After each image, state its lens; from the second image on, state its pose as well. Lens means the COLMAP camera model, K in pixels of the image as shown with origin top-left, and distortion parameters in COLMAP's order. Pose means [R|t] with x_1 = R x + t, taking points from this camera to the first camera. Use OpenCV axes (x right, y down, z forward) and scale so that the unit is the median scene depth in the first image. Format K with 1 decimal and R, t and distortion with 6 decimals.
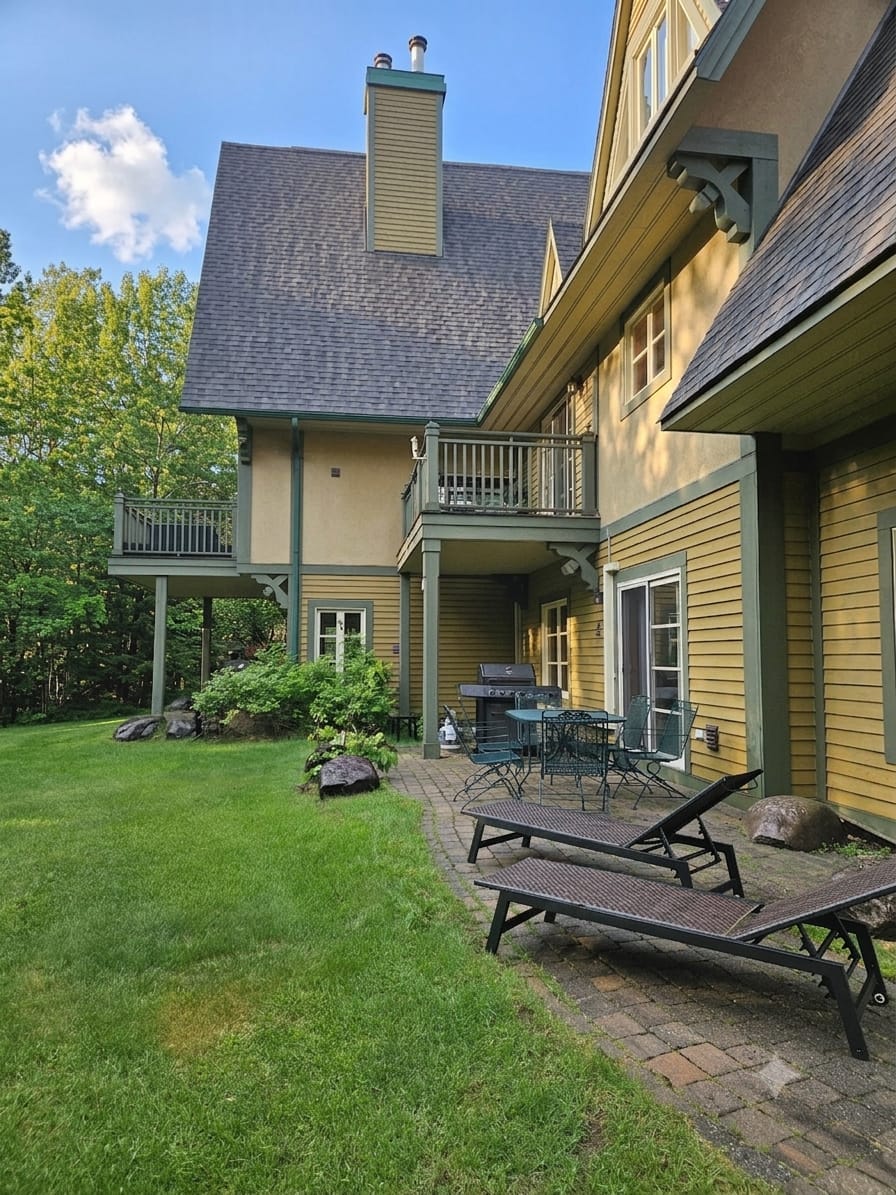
lens RADIAL K [[798.9, 0, 448.0], [0, 798.9, 597.5], [0, 0, 1]] dist [0.009678, 0.002103]
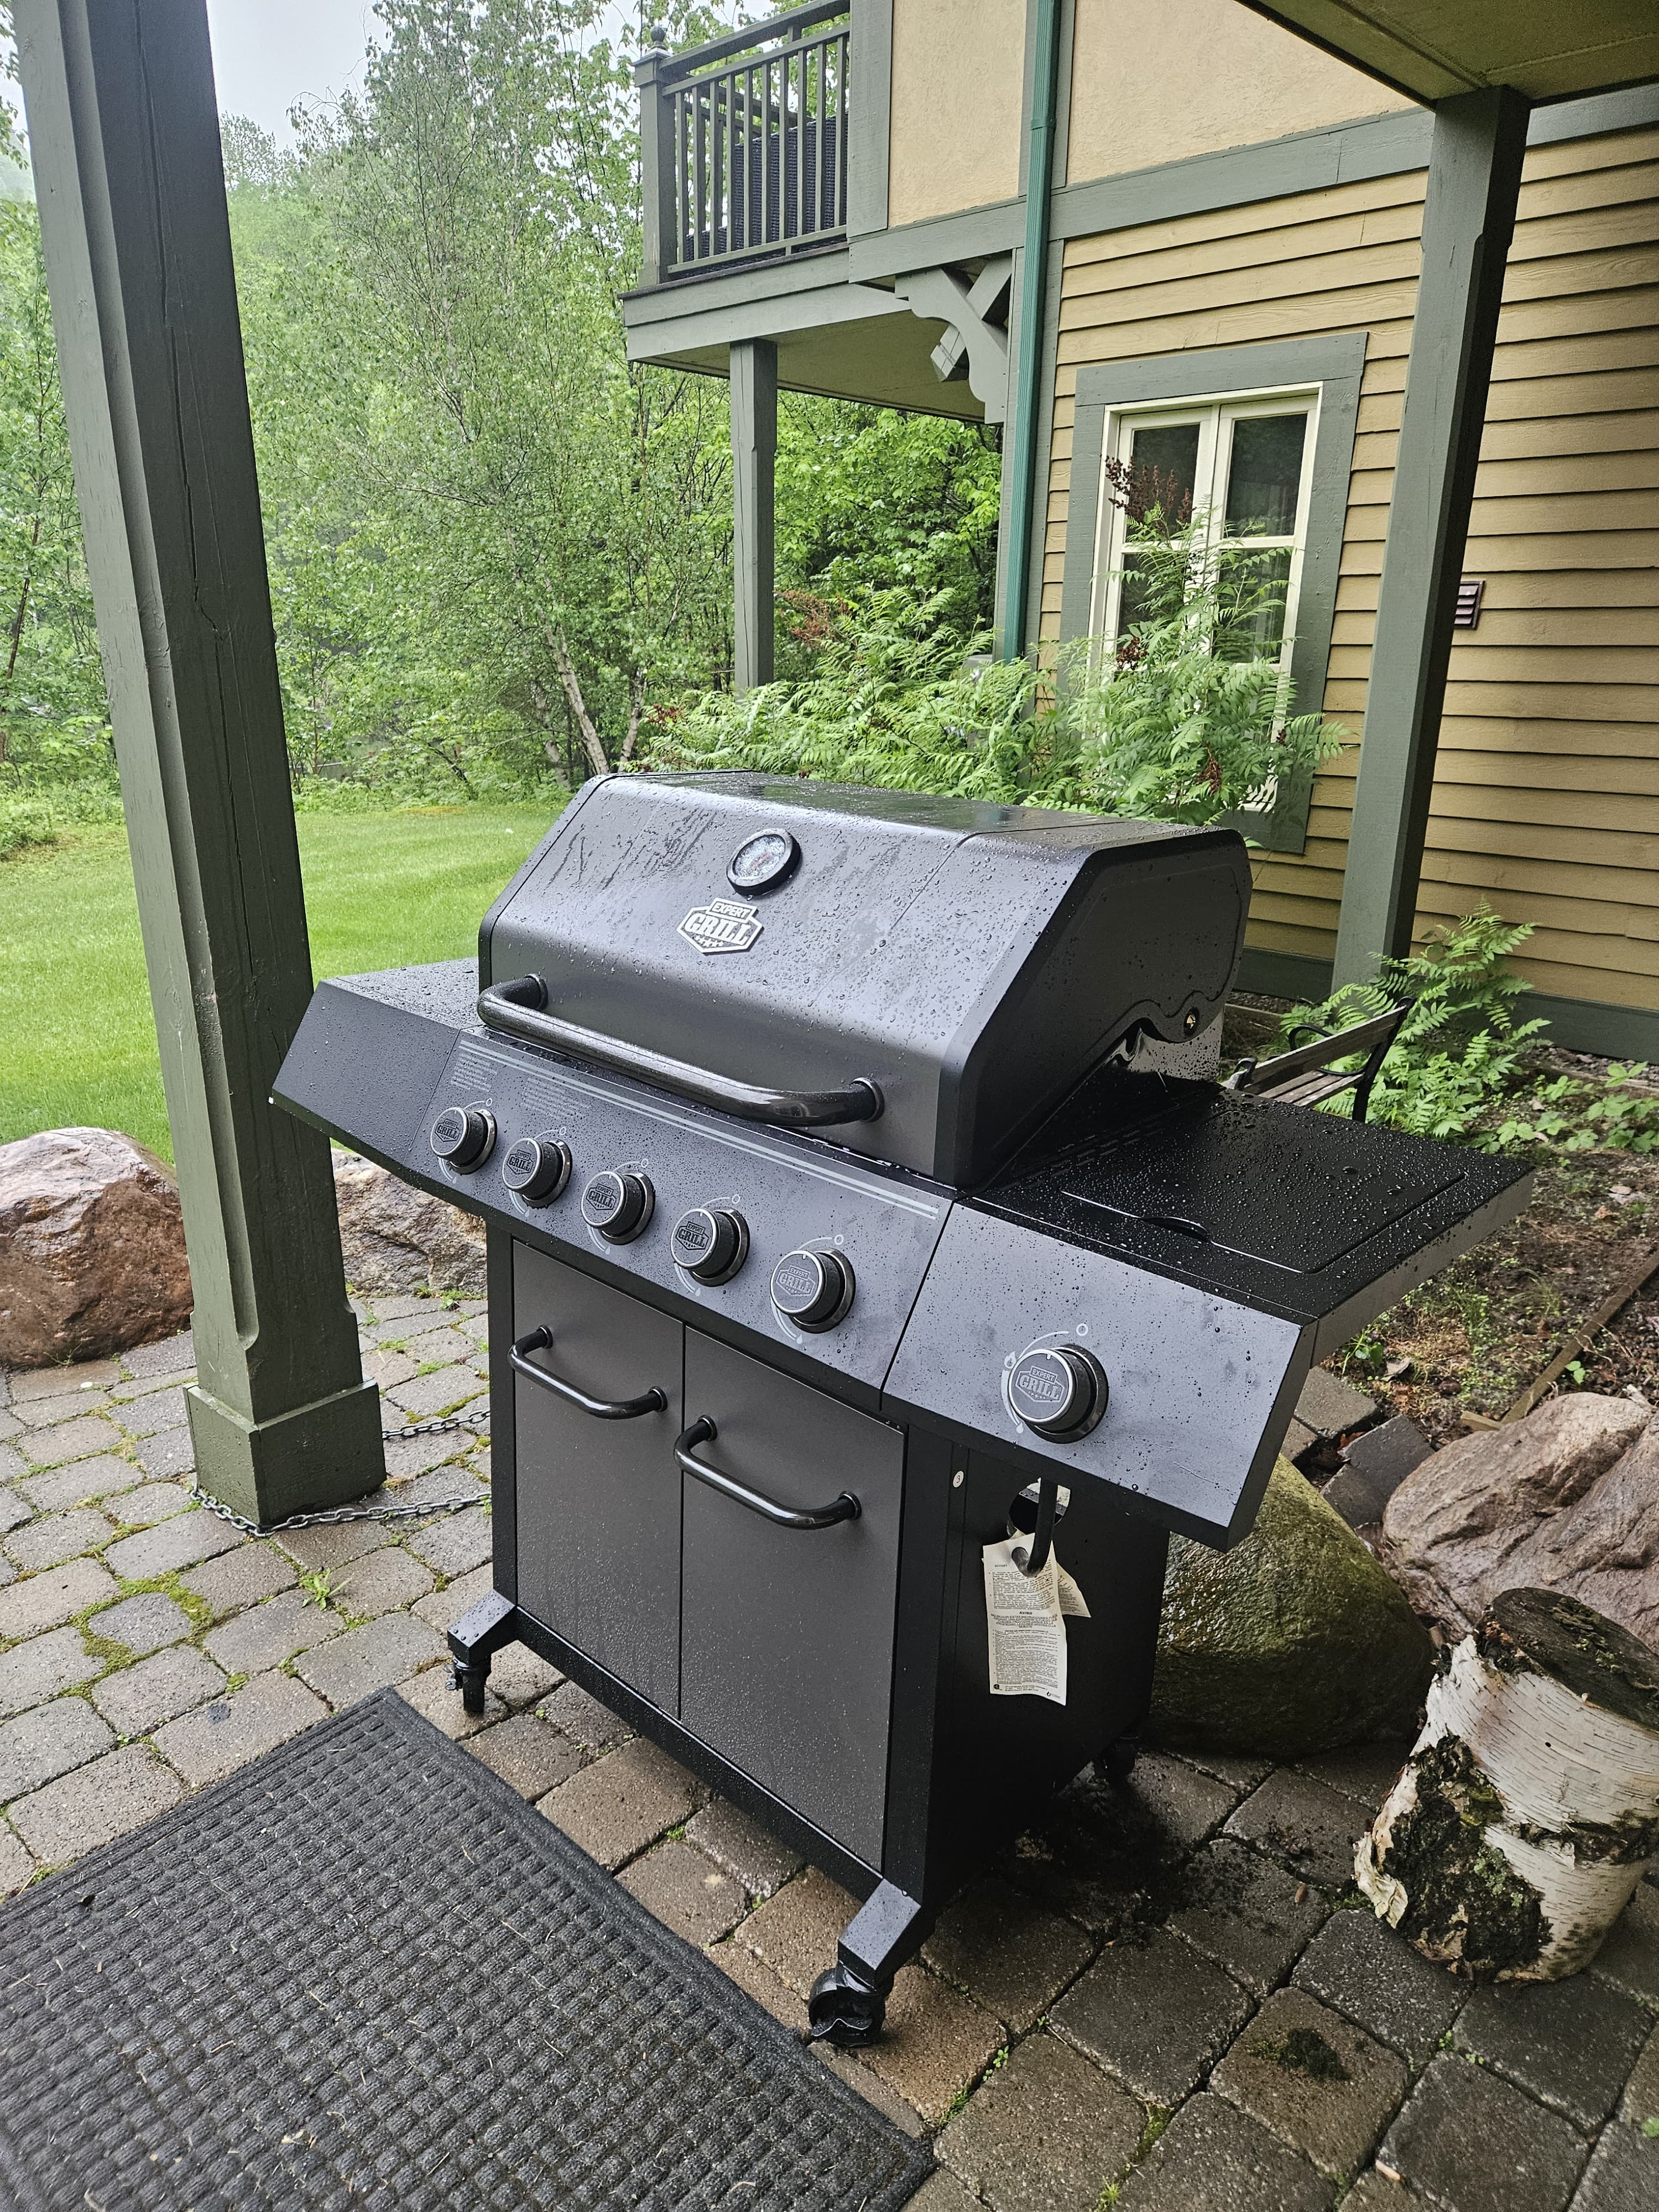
lens RADIAL K [[1478.8, 0, 829.5], [0, 1478.8, 1106.0], [0, 0, 1]] dist [0.009678, 0.002103]
pose [[0.618547, 0.244890, -0.746611, 0.133767], [0.060840, 0.932413, 0.356238, 0.041854], [0.783389, -0.265773, 0.561842, 0.663507]]
